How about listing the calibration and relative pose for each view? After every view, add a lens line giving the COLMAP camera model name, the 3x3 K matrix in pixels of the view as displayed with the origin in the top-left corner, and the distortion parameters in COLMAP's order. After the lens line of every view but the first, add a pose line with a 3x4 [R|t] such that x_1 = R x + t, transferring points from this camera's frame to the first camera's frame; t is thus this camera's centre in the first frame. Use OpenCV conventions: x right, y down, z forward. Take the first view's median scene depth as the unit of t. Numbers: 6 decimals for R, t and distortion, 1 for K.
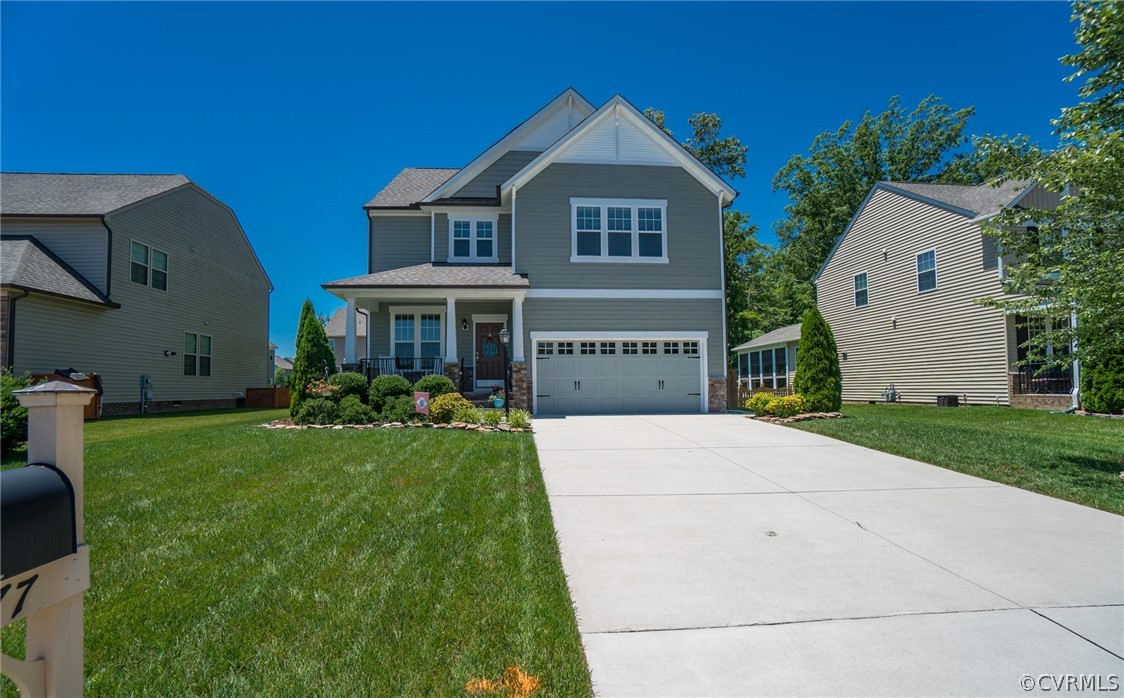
lens RADIAL K [[493.5, 0, 550.7], [0, 493.5, 344.5], [0, 0, 1]] dist [-0.015586, 0.000674]
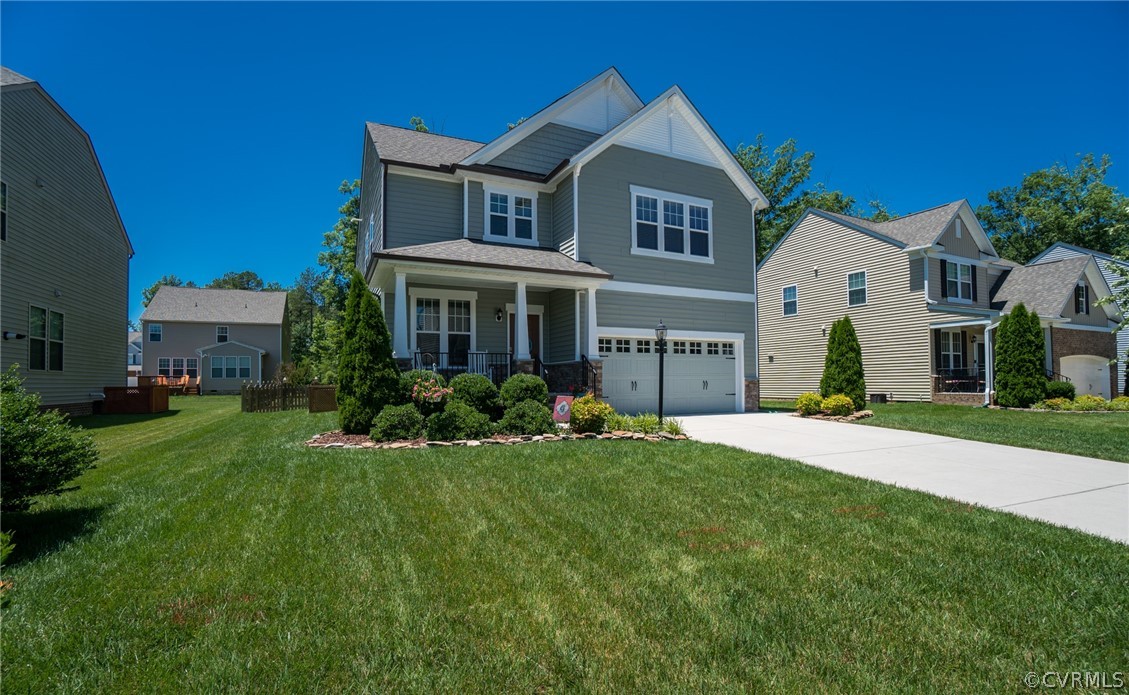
lens RADIAL K [[495.6, 0, 559.2], [0, 495.6, 349.6], [0, 0, 1]] dist [-0.015586, 0.000674]
pose [[0.937565, 0.025314, 0.346887, -0.402324], [-0.031192, 0.999449, 0.011371, 0.007260], [-0.346408, -0.021481, 0.937838, 0.163563]]
